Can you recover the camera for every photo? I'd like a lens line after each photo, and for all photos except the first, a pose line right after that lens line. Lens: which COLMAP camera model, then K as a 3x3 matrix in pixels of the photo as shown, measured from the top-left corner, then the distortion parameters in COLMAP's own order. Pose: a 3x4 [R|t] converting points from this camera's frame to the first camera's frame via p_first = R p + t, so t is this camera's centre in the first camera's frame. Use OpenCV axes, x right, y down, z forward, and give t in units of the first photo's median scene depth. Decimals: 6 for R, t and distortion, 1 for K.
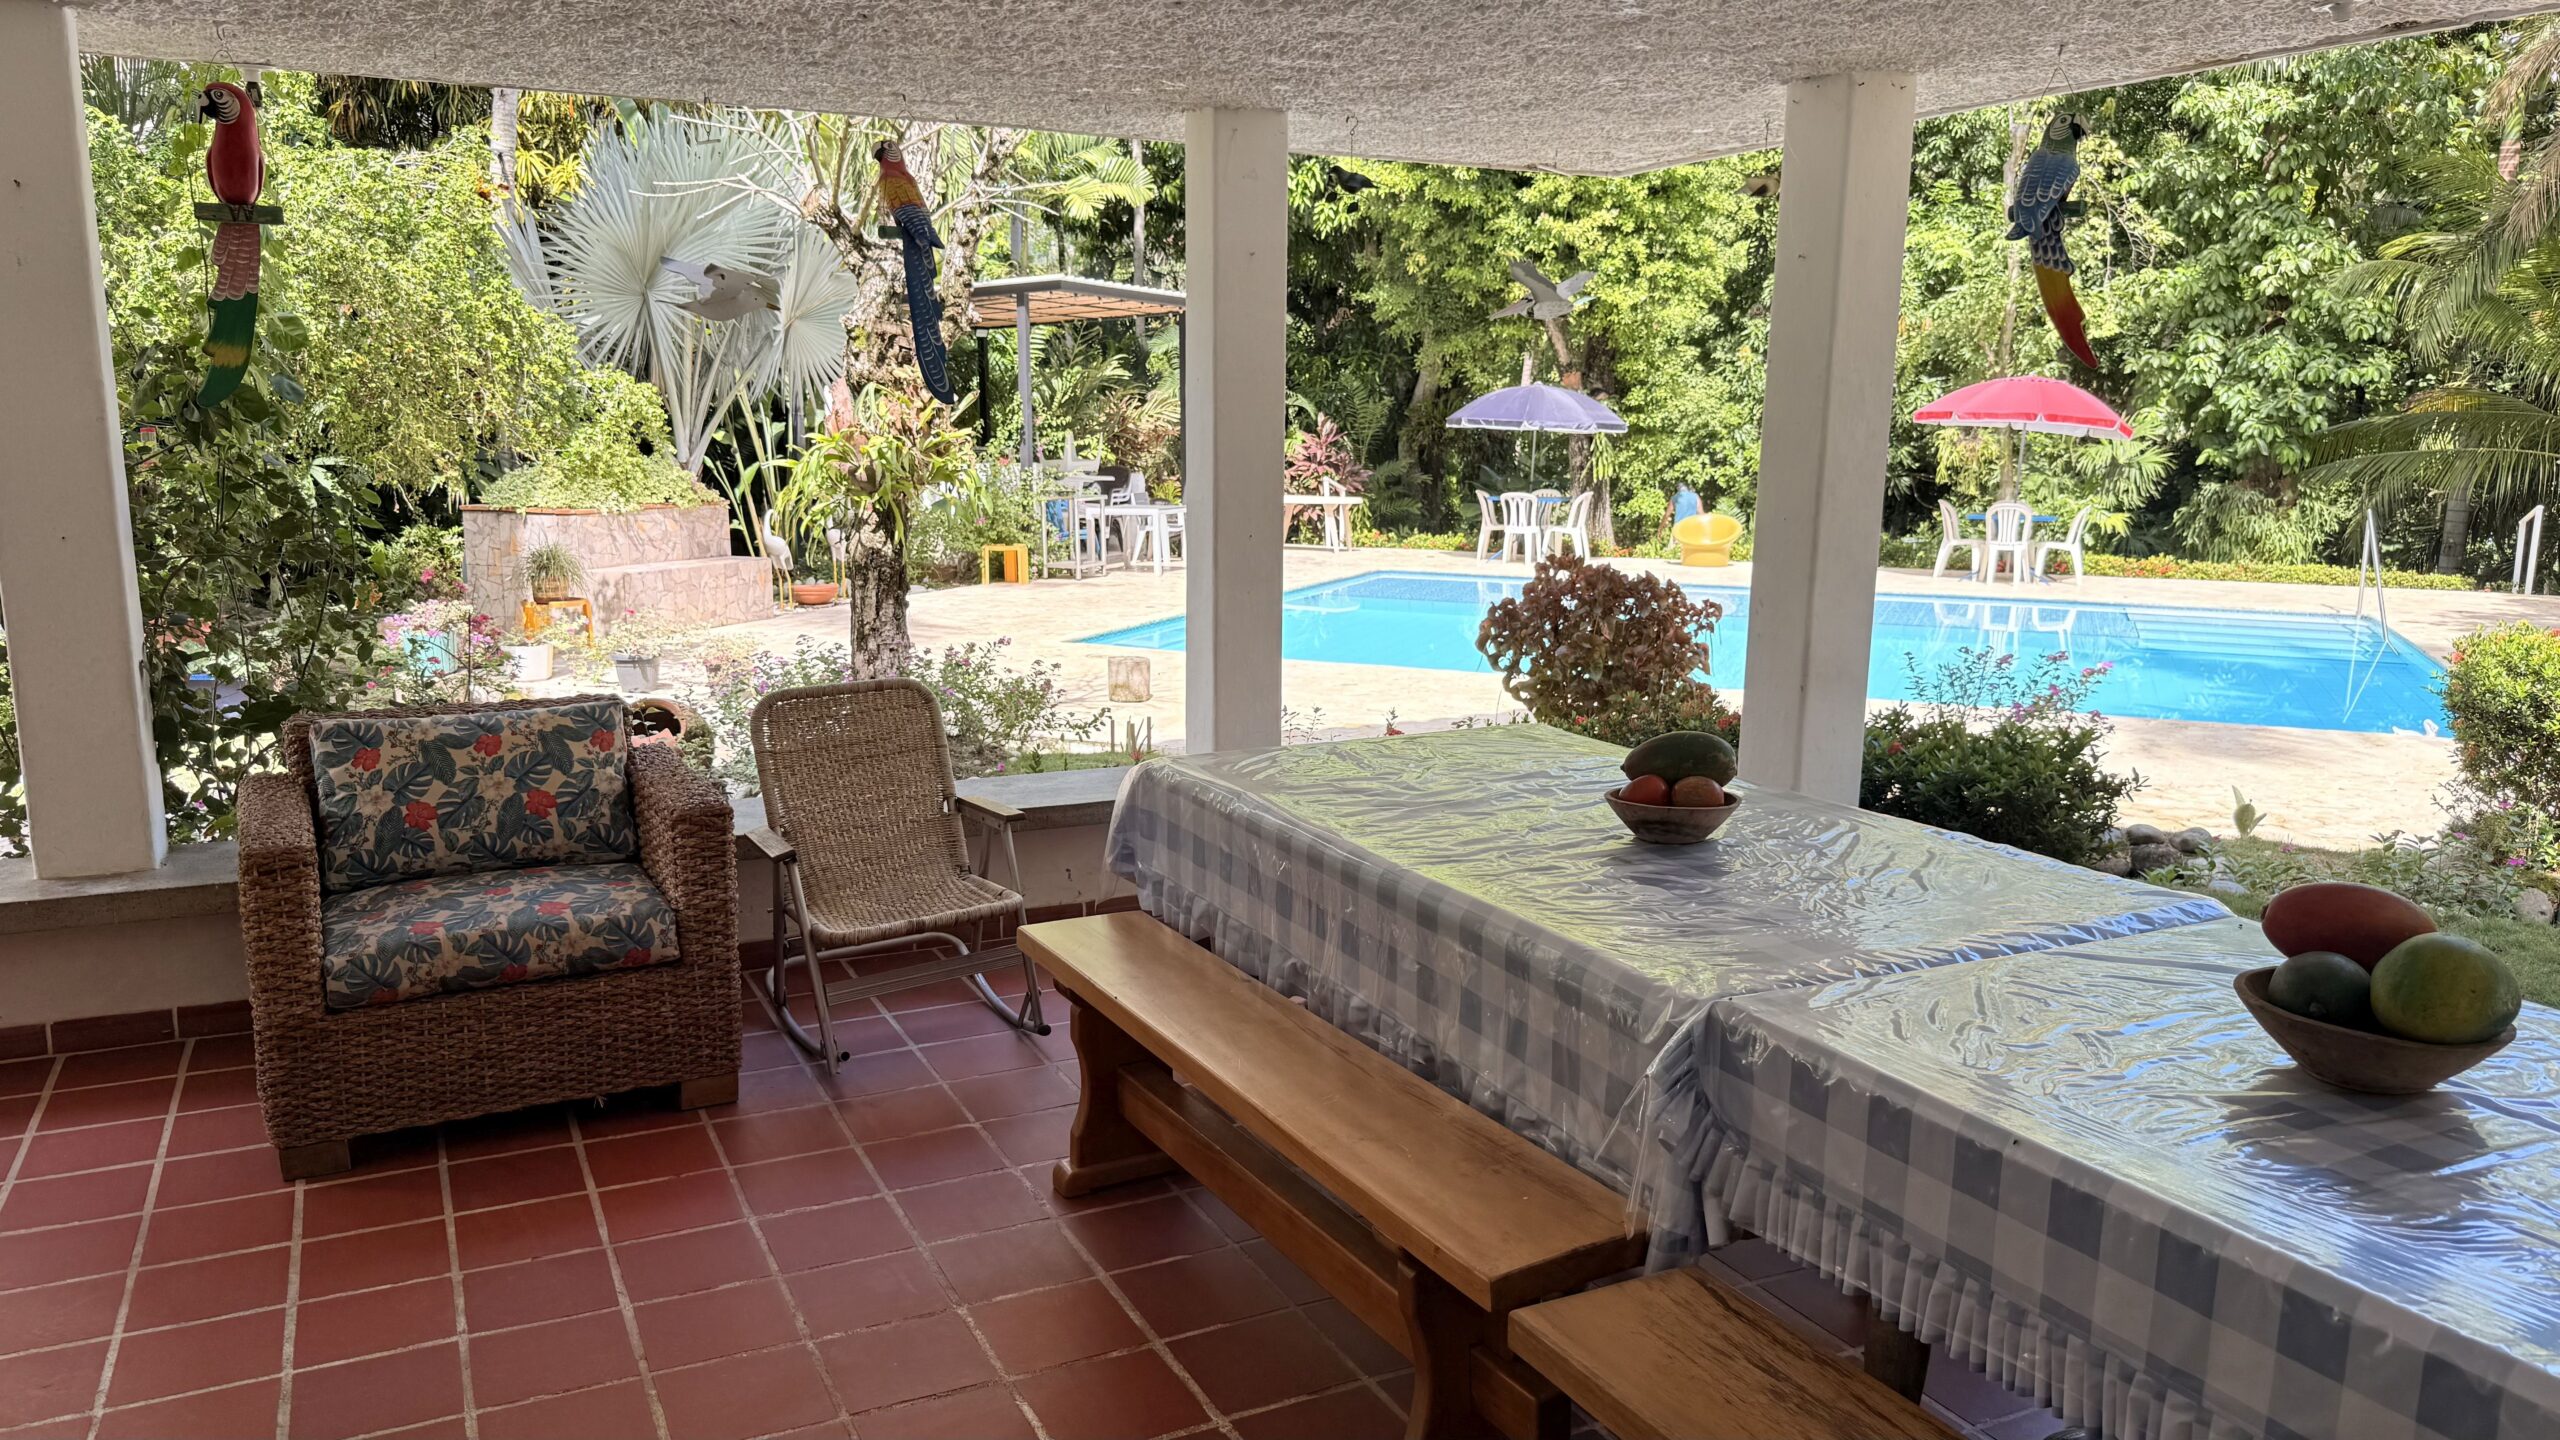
lens RADIAL K [[1782.8, 0, 1274.8], [0, 1782.8, 764.1], [0, 0, 1]] dist [0.064902, -0.094535]
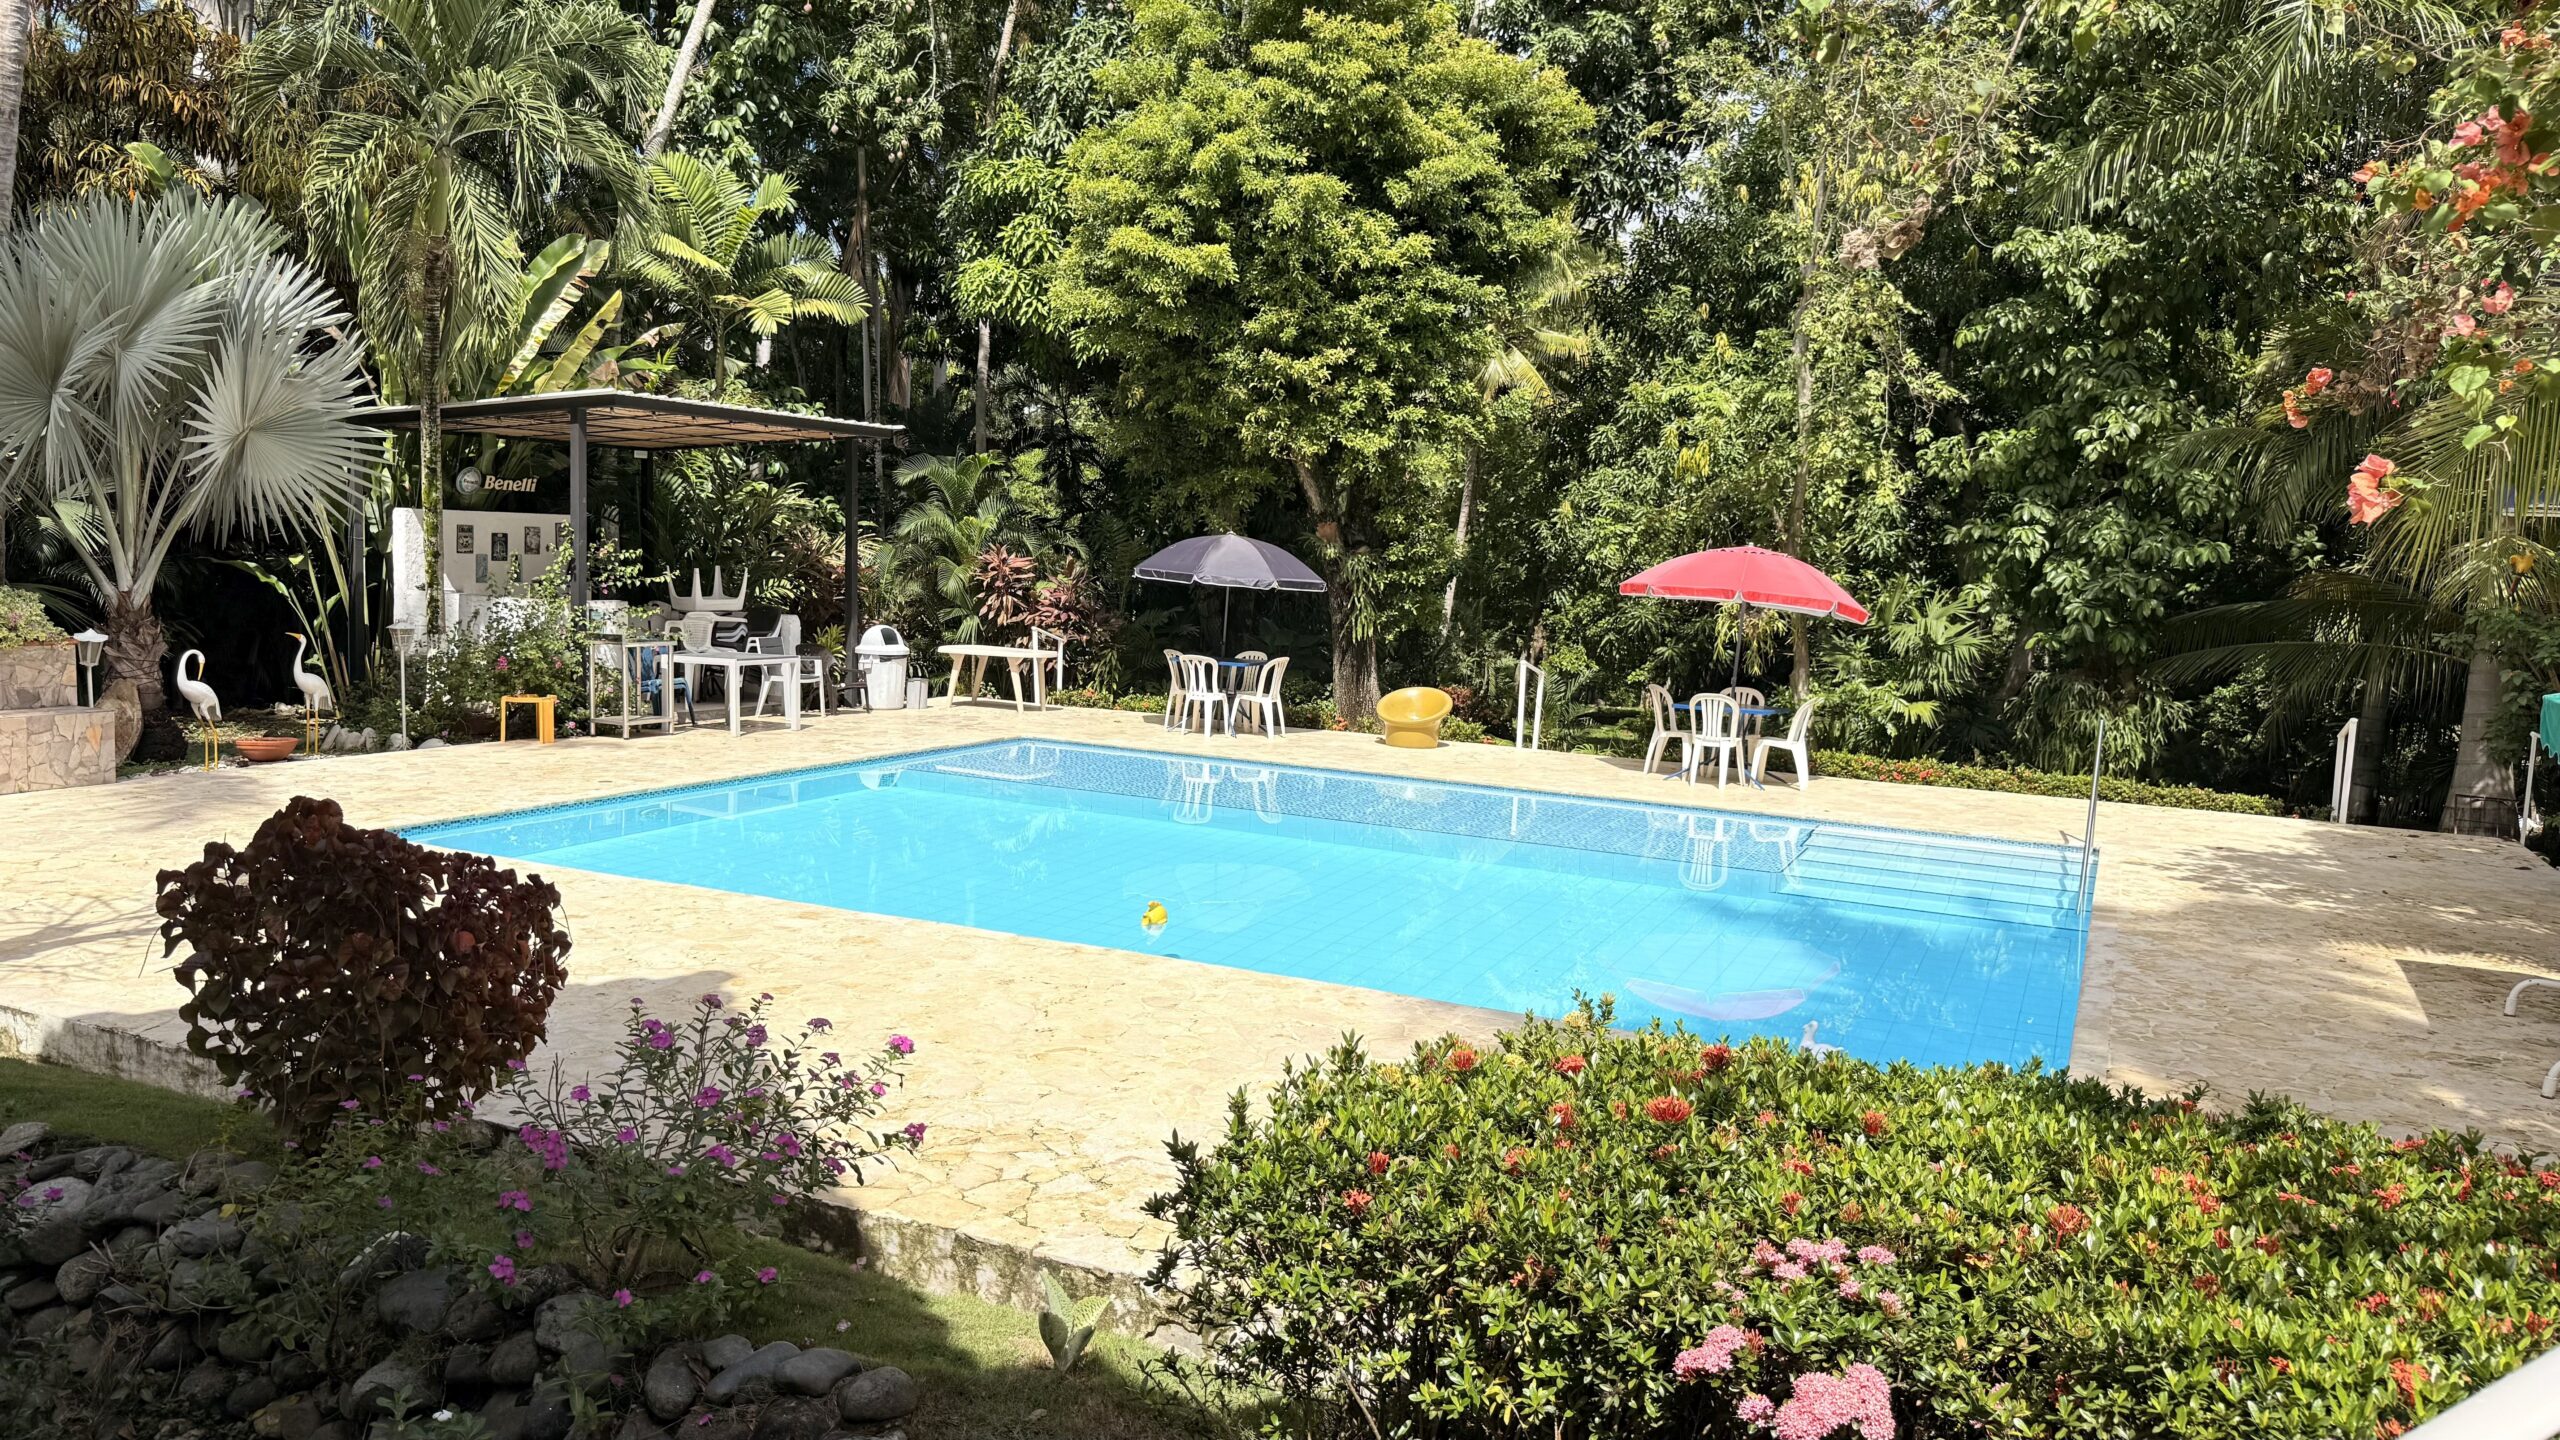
lens RADIAL K [[1782.8, 0, 1261.2], [0, 1782.8, 736.0], [0, 0, 1]] dist [0.064902, -0.094535]
pose [[0.998457, 0.037374, -0.041065, 0.461372], [-0.040892, 0.995239, -0.088468, -0.081094], [0.037564, 0.090011, 0.995232, 0.300263]]
